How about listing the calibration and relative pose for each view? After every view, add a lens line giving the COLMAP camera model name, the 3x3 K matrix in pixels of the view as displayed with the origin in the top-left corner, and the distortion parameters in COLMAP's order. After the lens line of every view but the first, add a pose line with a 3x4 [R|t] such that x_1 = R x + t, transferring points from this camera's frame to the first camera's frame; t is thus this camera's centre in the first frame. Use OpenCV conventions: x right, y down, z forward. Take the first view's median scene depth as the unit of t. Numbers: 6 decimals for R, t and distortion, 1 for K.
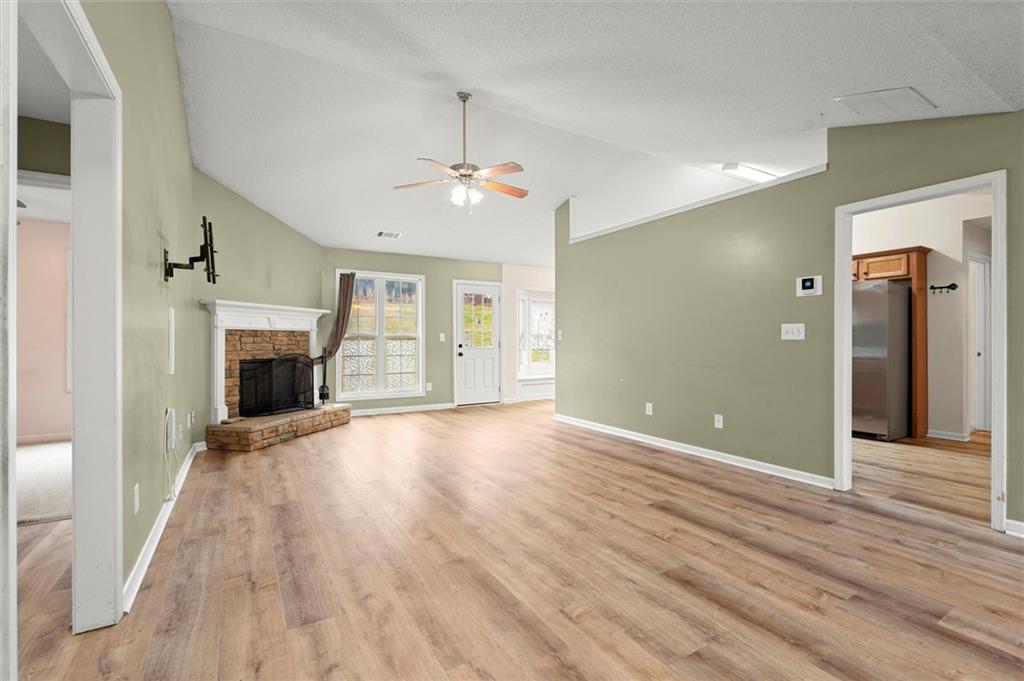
lens RADIAL K [[461.0, 0, 513.0], [0, 461.0, 337.5], [0, 0, 1]] dist [-0.006482, -0.000443]
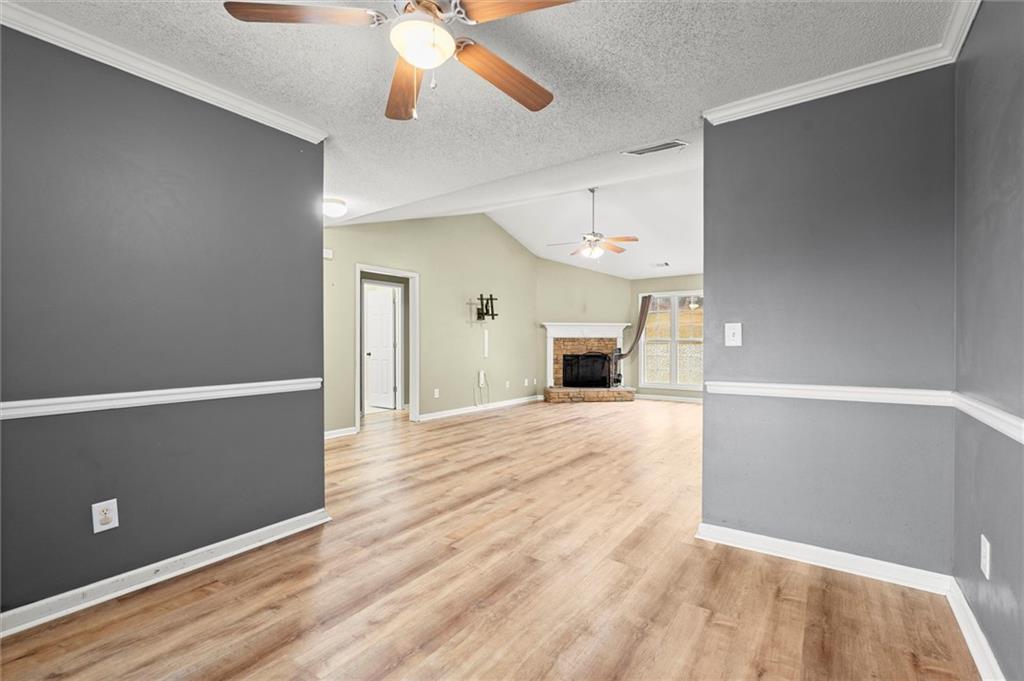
lens RADIAL K [[461.0, 0, 510.8], [0, 461.0, 340.0], [0, 0, 1]] dist [-0.006482, -0.000443]
pose [[0.404274, -0.002118, -0.914636, 1.029344], [0.001905, 0.999997, -0.001473, -0.006288], [0.914636, -0.001147, 0.404277, 0.081804]]
